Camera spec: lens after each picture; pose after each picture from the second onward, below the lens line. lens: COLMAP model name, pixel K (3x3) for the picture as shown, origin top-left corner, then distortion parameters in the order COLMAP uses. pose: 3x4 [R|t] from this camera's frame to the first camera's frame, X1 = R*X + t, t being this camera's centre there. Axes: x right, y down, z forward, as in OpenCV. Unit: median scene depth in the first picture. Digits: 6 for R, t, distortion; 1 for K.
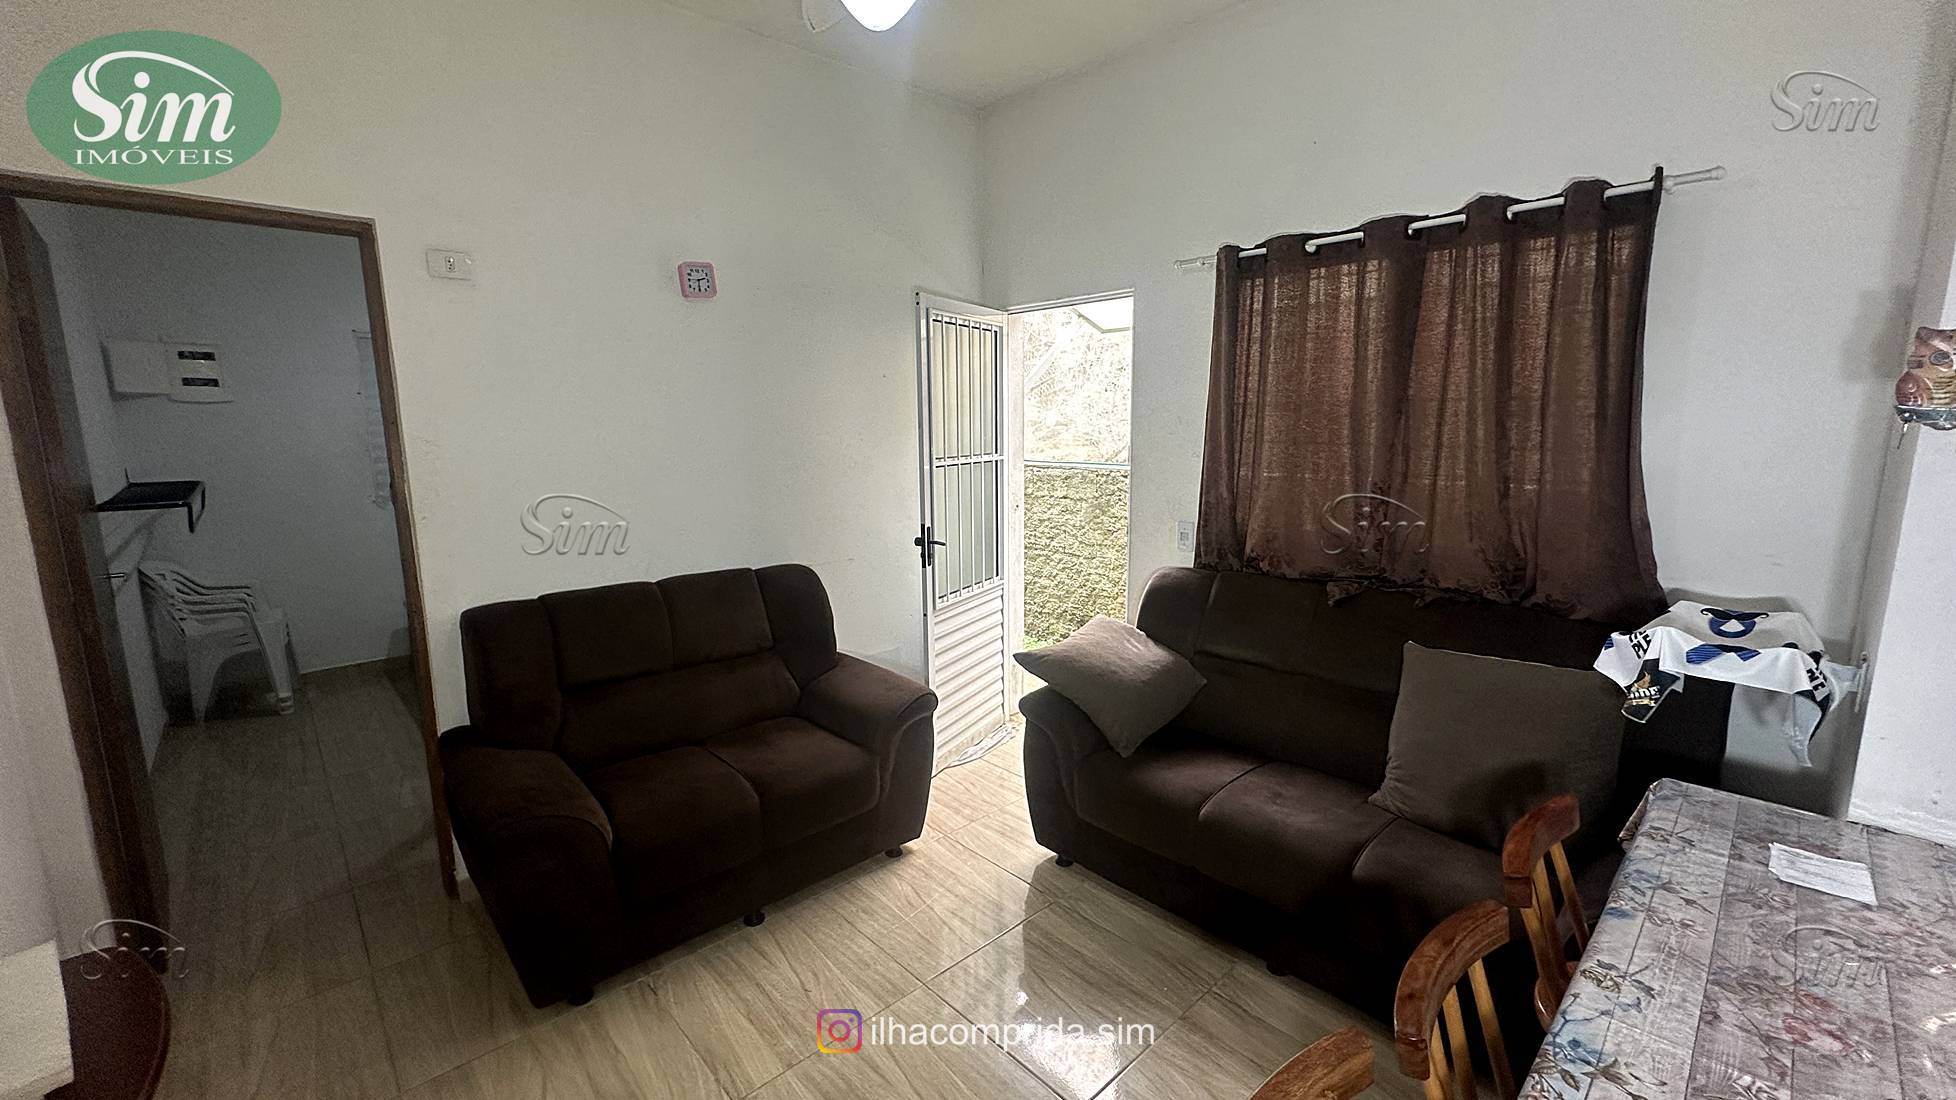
lens RADIAL K [[778.5, 0, 982.3], [0, 778.5, 553.0], [0, 0, 1]] dist [-0.003122, 0.000185]
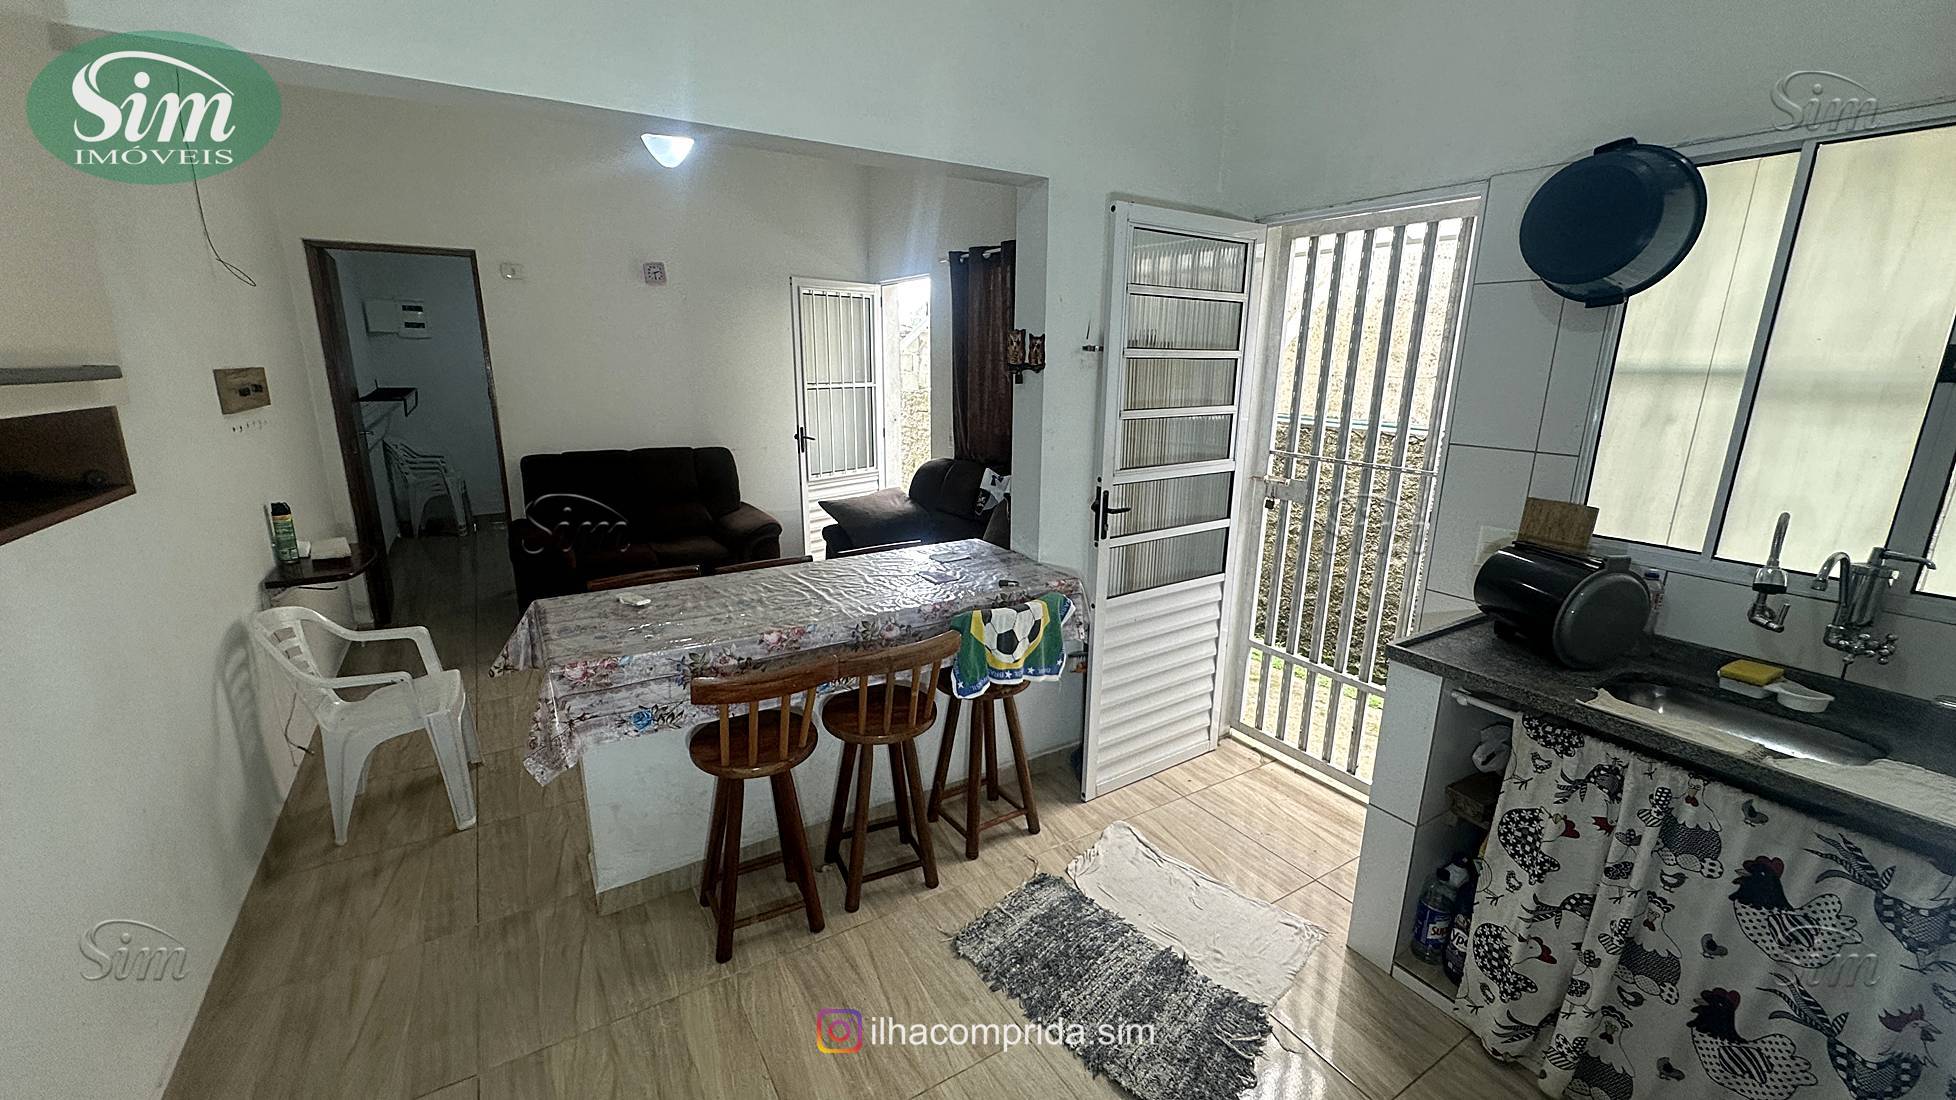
lens RADIAL K [[778.5, 0, 978.3], [0, 778.5, 548.0], [0, 0, 1]] dist [-0.003122, 0.000185]
pose [[0.981192, 0.062905, -0.182500, 0.517449], [-0.048662, 0.995485, 0.081500, 0.056540], [0.186802, -0.071086, 0.979822, -0.438809]]
